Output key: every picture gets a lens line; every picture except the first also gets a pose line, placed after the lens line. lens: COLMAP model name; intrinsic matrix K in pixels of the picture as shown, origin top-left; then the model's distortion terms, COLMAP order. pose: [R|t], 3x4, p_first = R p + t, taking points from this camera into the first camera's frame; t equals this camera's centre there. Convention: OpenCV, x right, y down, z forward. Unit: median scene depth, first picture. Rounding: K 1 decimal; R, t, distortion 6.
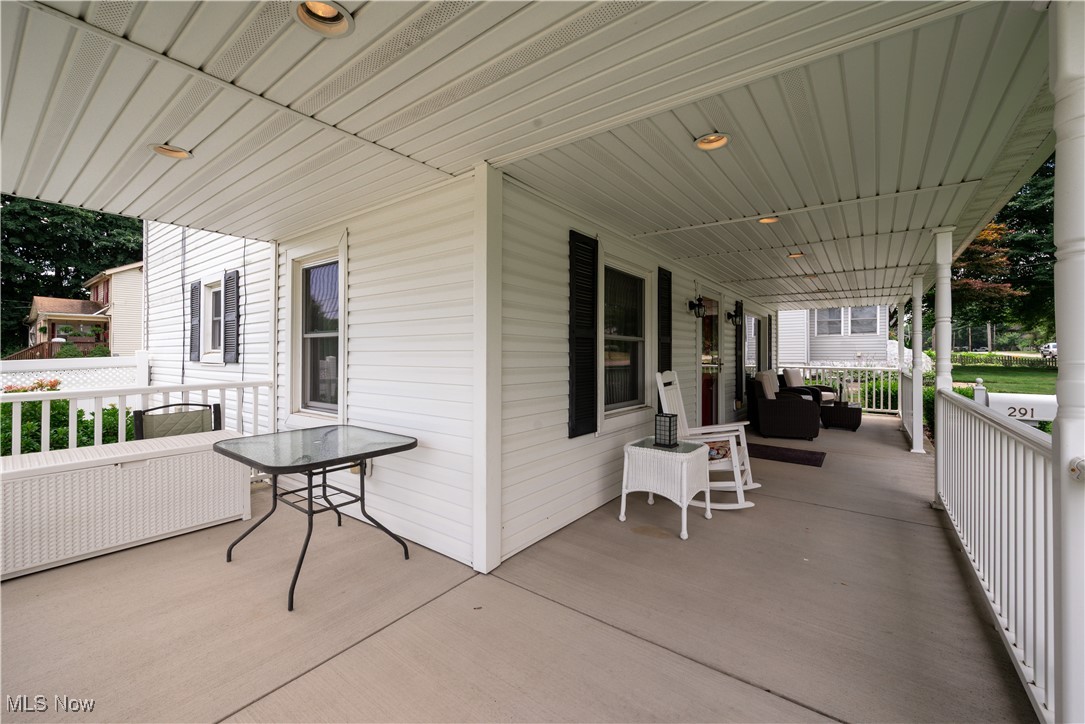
lens RADIAL K [[429.5, 0, 552.6], [0, 429.5, 347.6], [0, 0, 1]] dist [-0.000456, 0.000041]
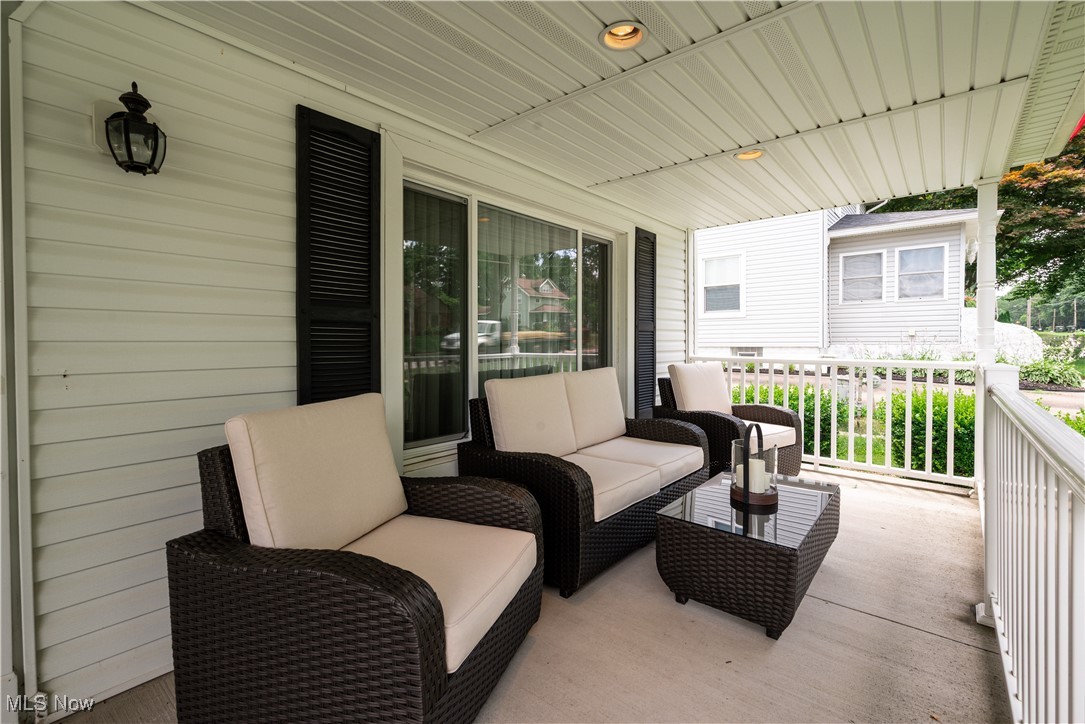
lens RADIAL K [[480.4, 0, 564.9], [0, 480.4, 330.3], [0, 0, 1]] dist [0.000703, 0.000410]
pose [[0.999138, -0.007958, -0.040752, 0.464048], [0.007733, 0.999954, -0.005681, 0.020853], [0.040795, 0.005361, 0.999153, 0.564361]]
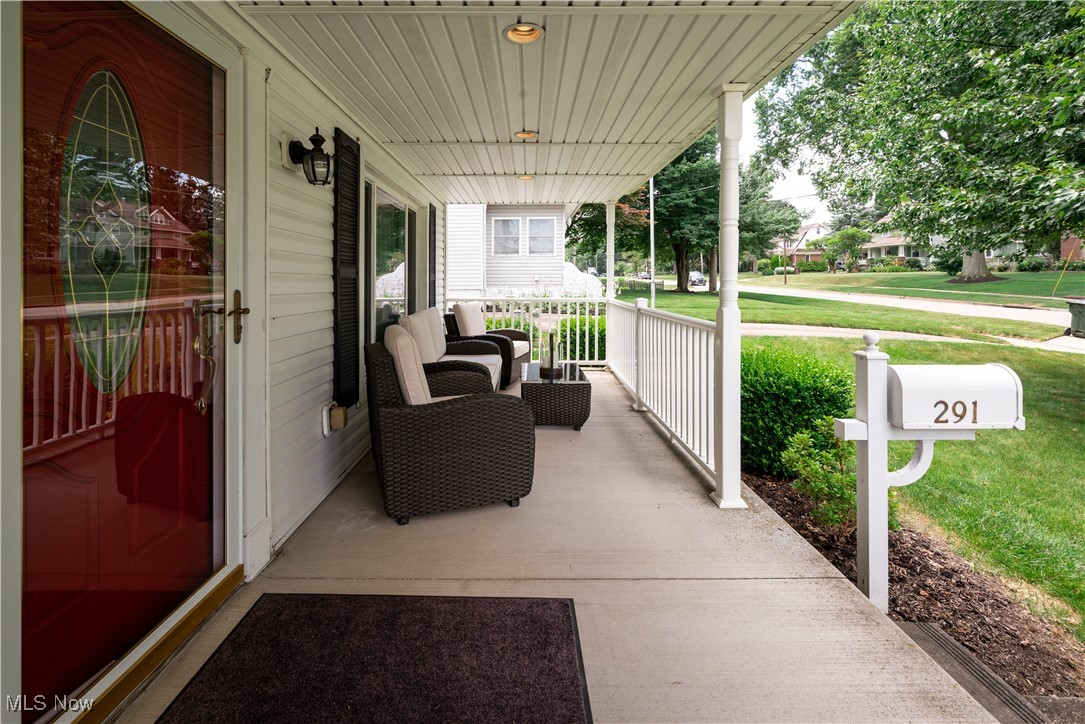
lens RADIAL K [[480.4, 0, 521.9], [0, 480.4, 274.8], [0, 0, 1]] dist [0.000703, 0.000410]
pose [[0.810865, 0.003242, 0.585224, 0.250039], [-0.005752, 0.999981, 0.002430, 0.010194], [-0.585205, -0.005336, 0.810868, 0.454235]]
